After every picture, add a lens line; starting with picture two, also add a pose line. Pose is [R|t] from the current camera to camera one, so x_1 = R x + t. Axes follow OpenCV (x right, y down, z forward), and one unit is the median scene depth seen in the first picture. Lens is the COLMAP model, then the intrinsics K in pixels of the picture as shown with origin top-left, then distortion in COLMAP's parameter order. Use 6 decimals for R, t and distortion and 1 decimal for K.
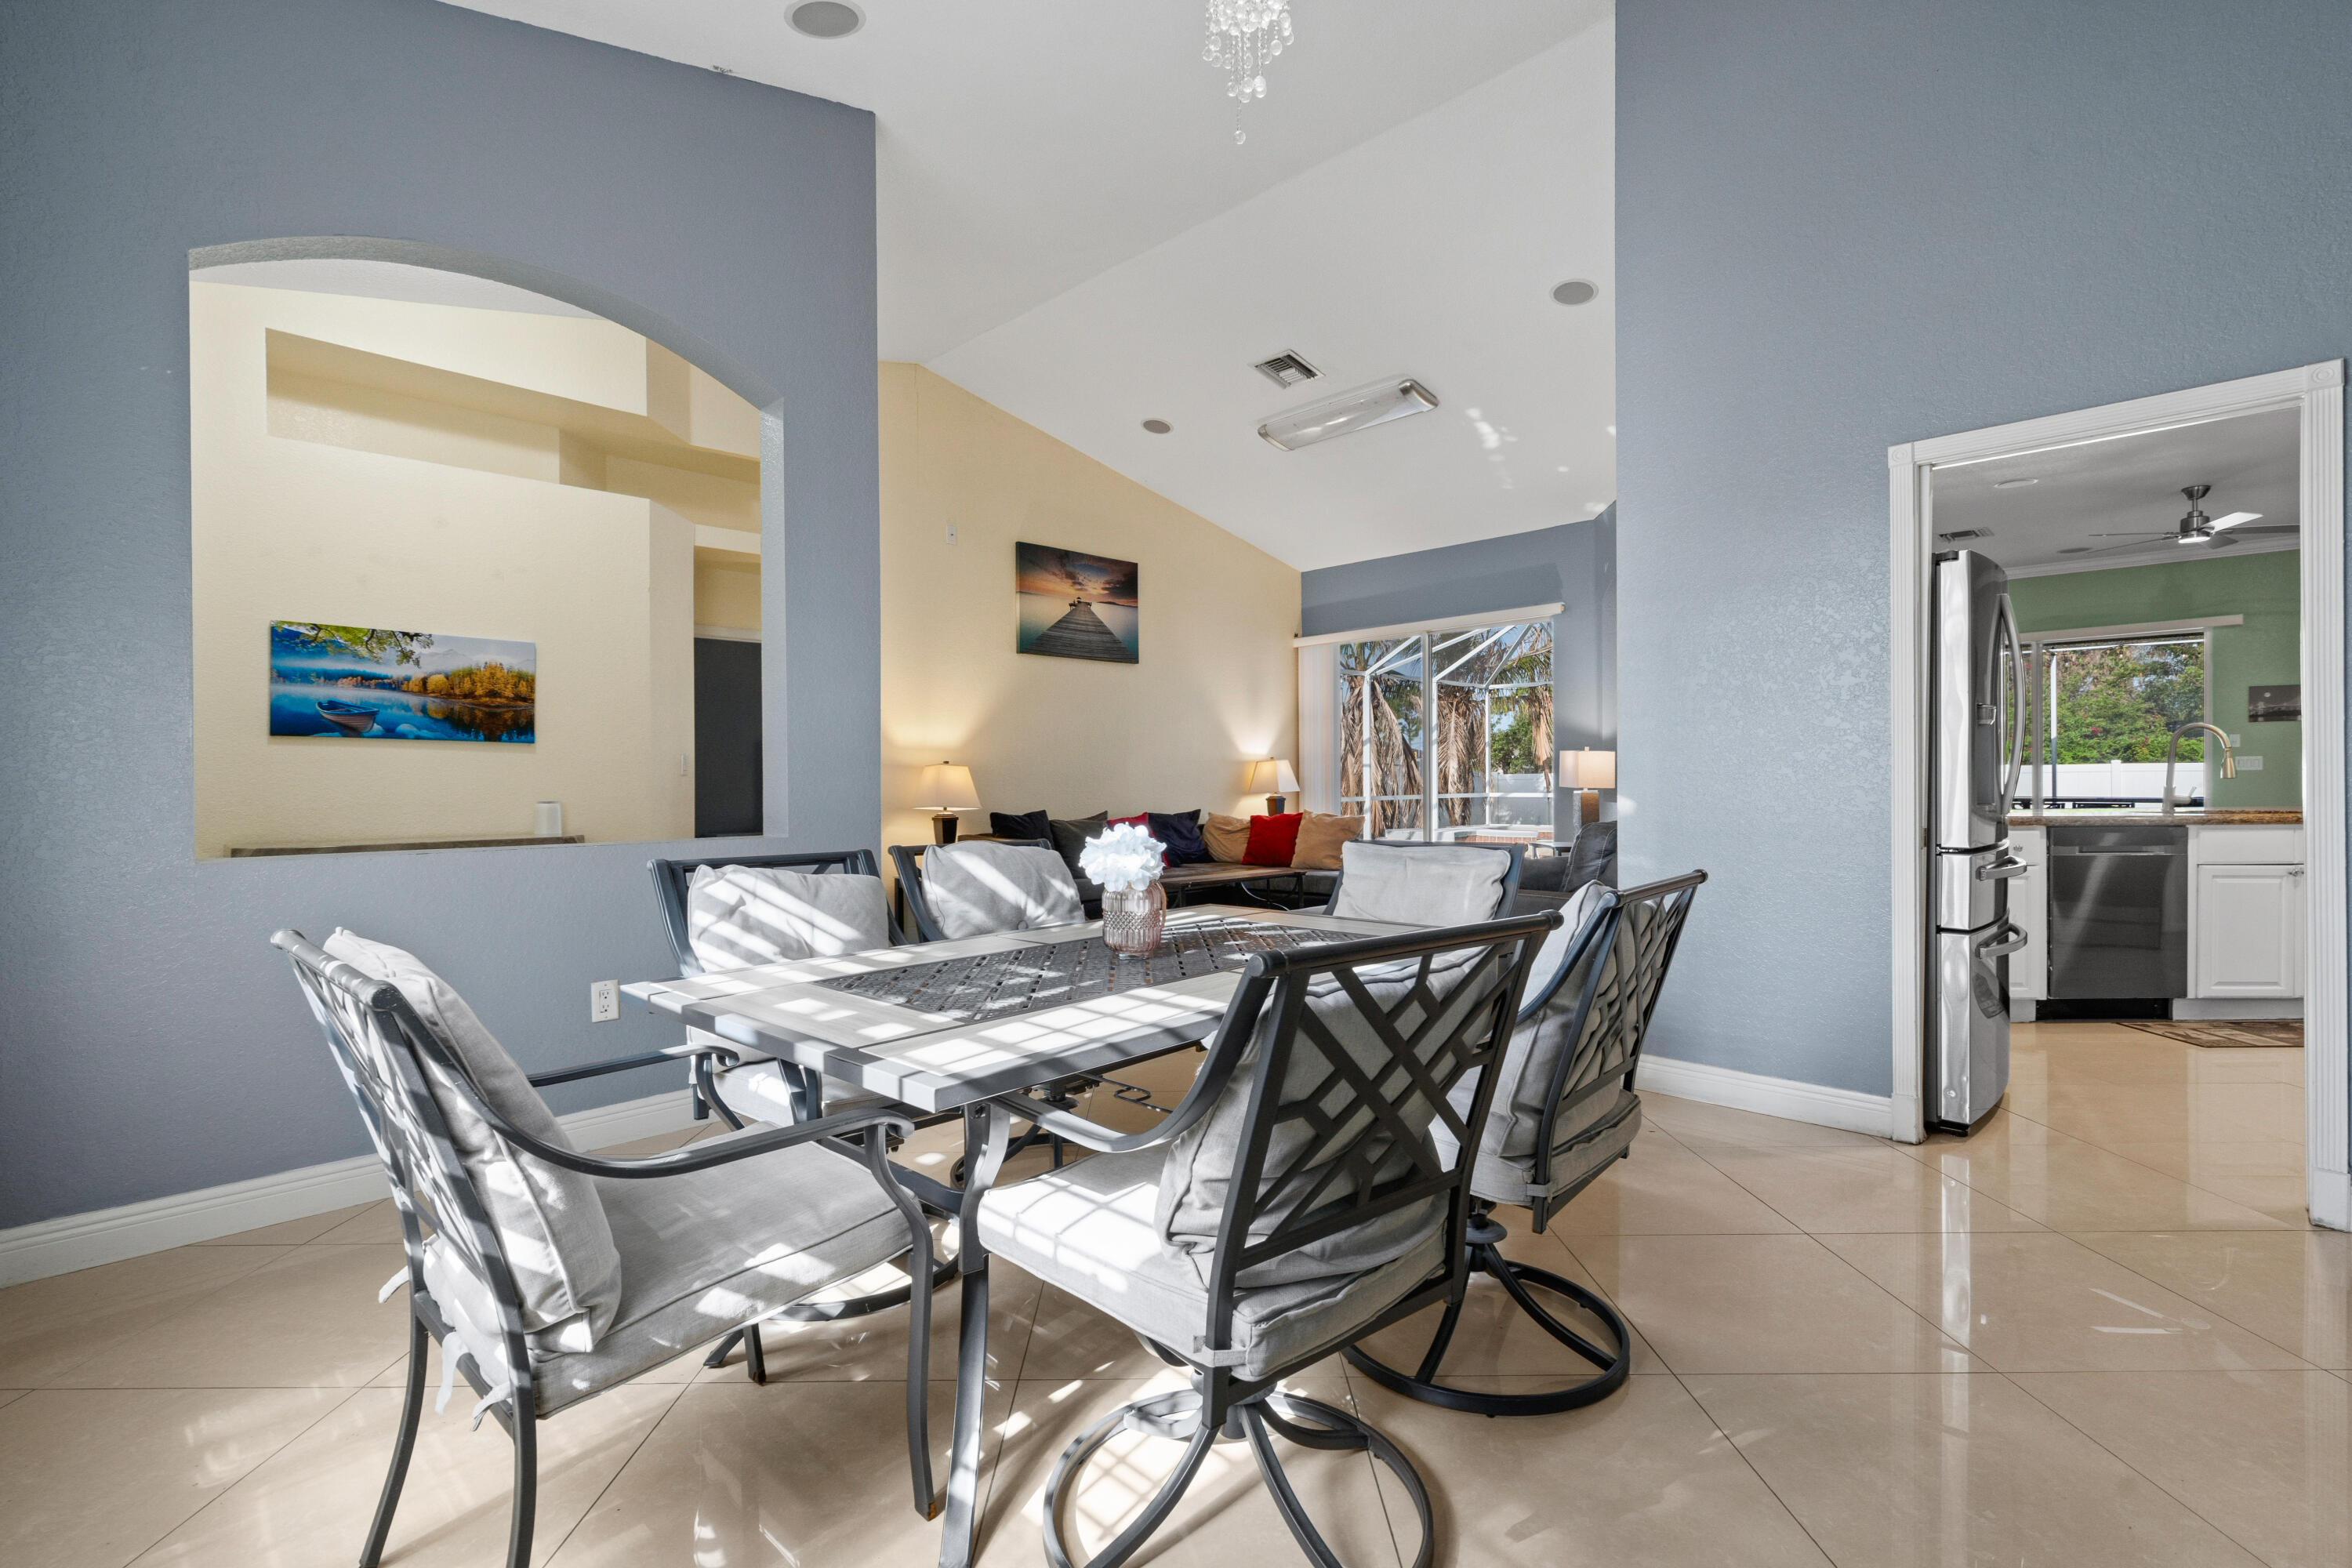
lens RADIAL K [[1070.7, 0, 1174.3], [0, 1070.7, 789.7], [0, 0, 1]] dist [-0.003095, -0.000109]
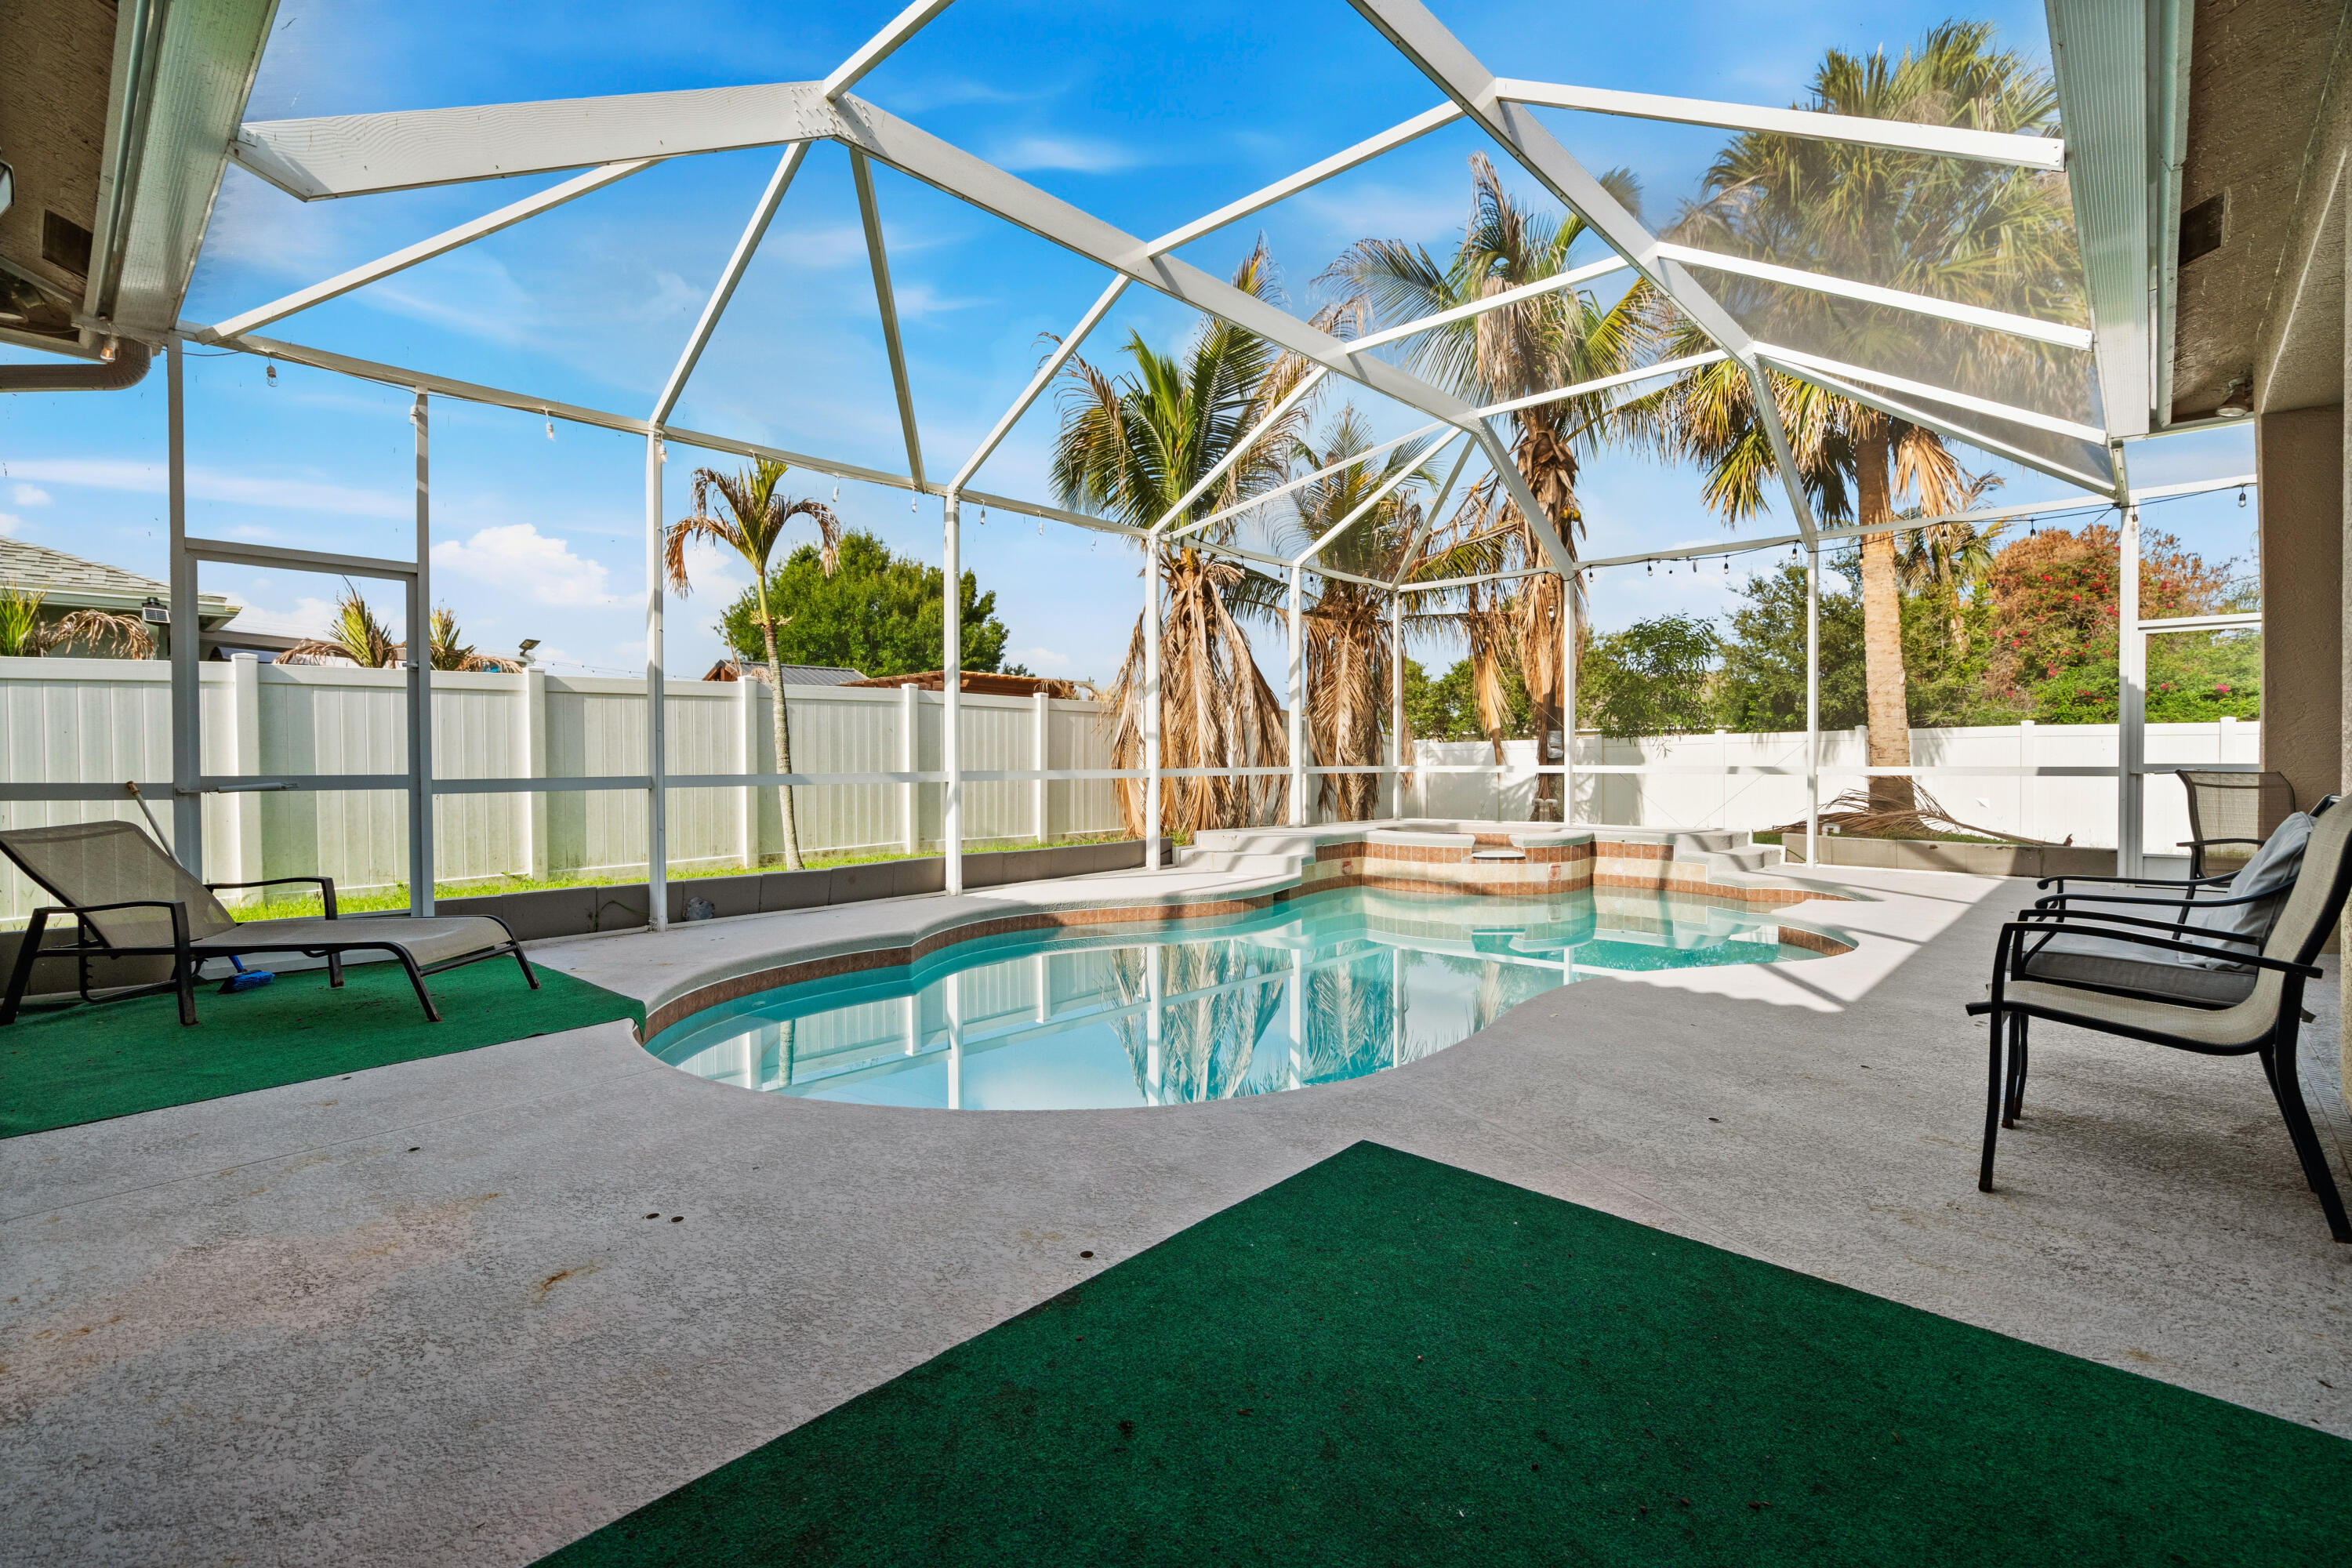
lens RADIAL K [[1060.8, 0, 1179.8], [0, 1060.8, 775.7], [0, 0, 1]] dist [-0.002131, 0.000014]
pose [[0.999161, 0.004543, 0.040692, 0.363775], [-0.004761, 0.999975, 0.005263, 0.015989], [-0.040667, -0.005453, 0.999158, 1.014891]]
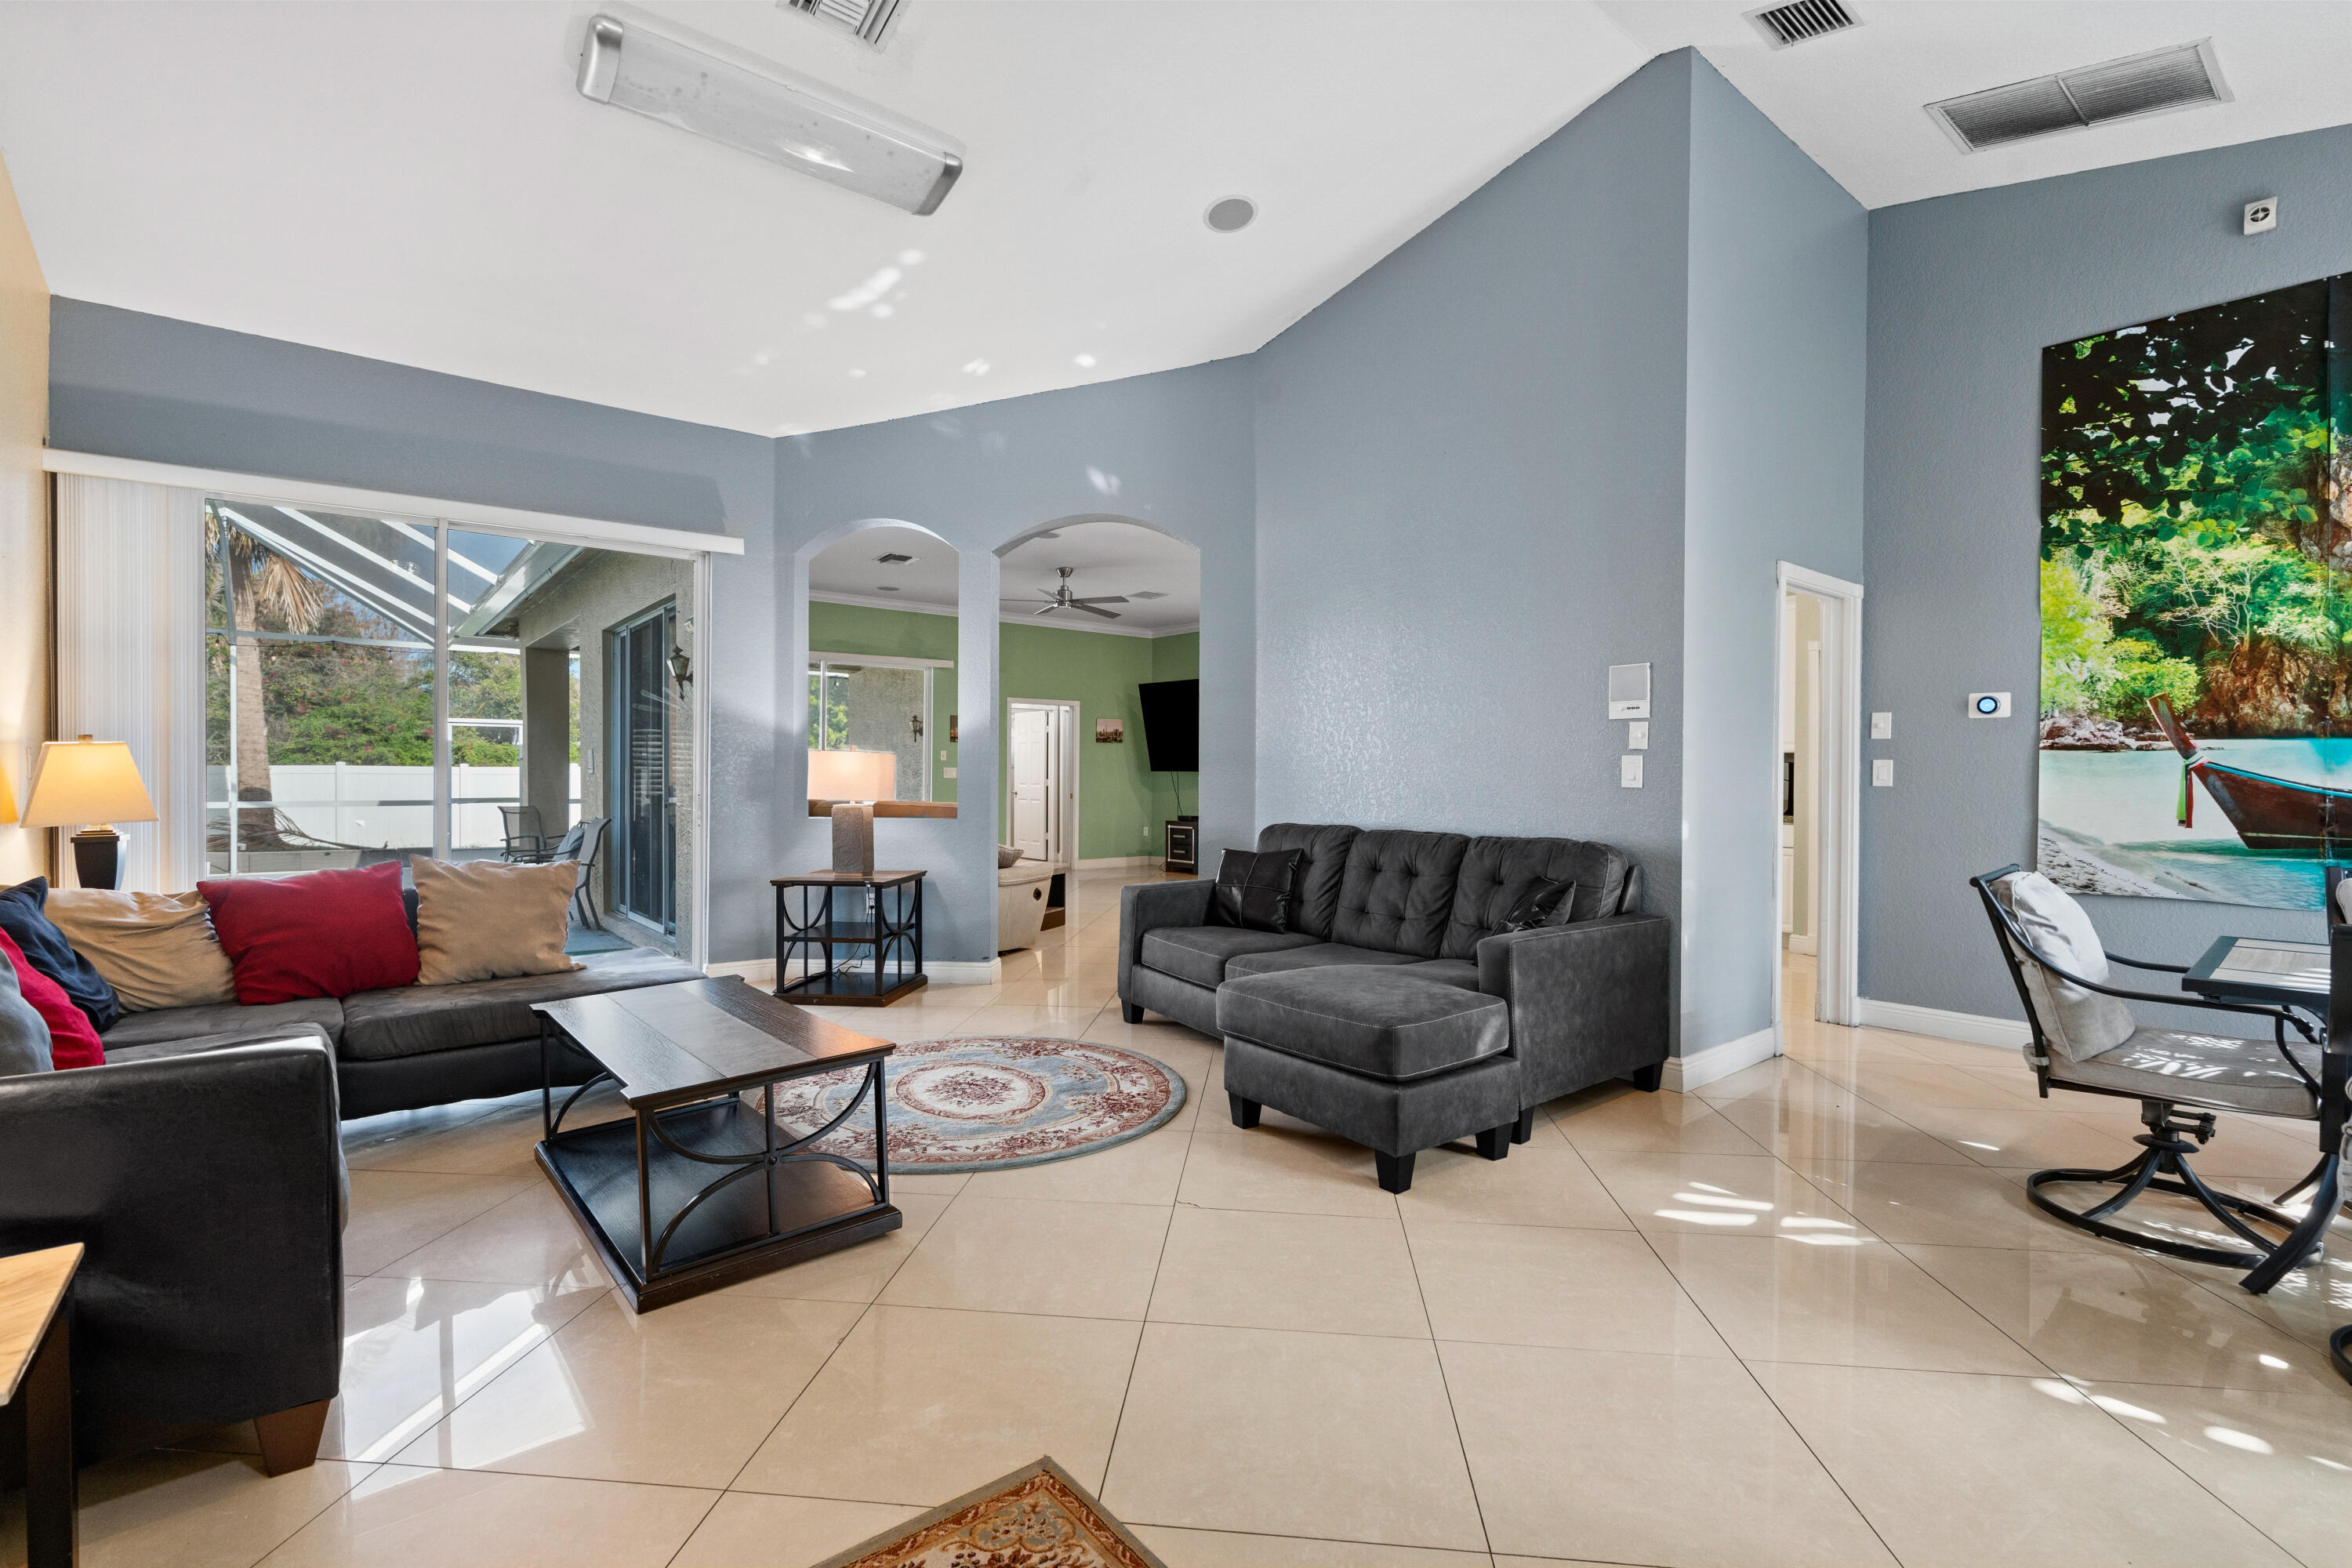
lens RADIAL K [[1060.8, 0, 1179.8], [0, 1060.8, 775.7], [0, 0, 1]] dist [-0.002131, 0.000014]
pose [[0.100838, 0.006414, 0.994882, -0.292039], [0.003926, 0.999969, -0.006845, -0.011657], [-0.994895, 0.004596, 0.100810, 0.608452]]
